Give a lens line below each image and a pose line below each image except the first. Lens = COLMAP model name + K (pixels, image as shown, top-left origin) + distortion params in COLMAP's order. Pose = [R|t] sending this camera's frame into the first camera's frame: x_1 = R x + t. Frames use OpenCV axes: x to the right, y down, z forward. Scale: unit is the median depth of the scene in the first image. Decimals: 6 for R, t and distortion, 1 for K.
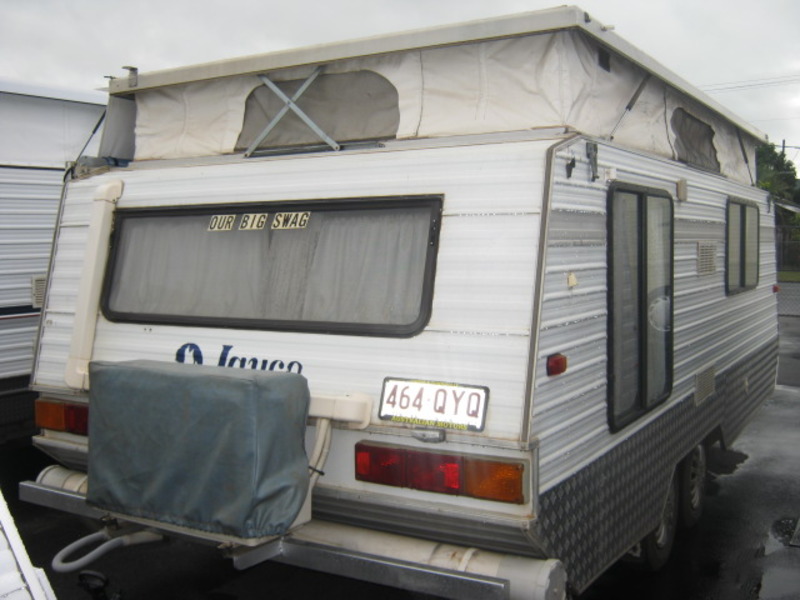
lens RADIAL K [[886.7, 0, 403.0], [0, 886.7, 299.6], [0, 0, 1]] dist [-0.089001, 0.000000]
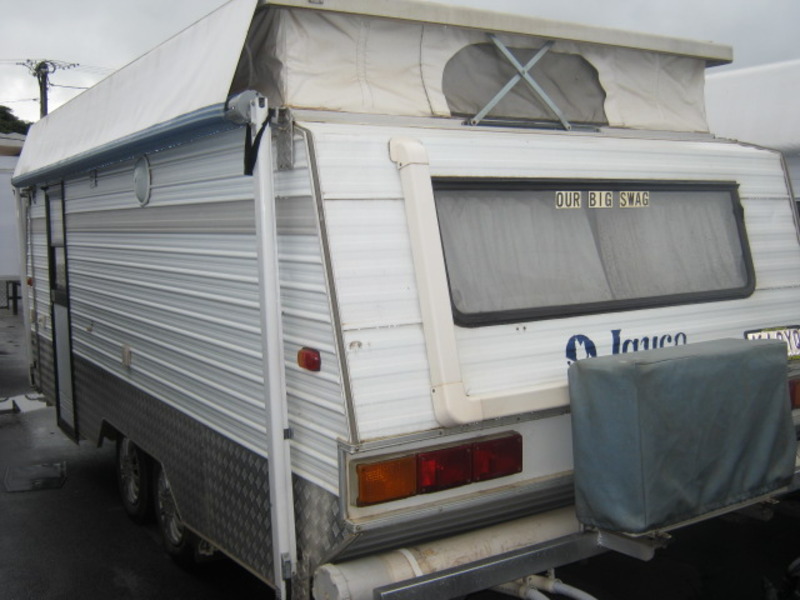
lens RADIAL K [[886.7, 0, 399.6], [0, 886.7, 297.7], [0, 0, 1]] dist [-0.089001, 0.000000]
pose [[0.451695, -0.078409, 0.888720, -1.122238], [0.074893, 0.995947, 0.049805, -0.046248], [-0.889023, 0.044063, 0.455737, 0.764118]]
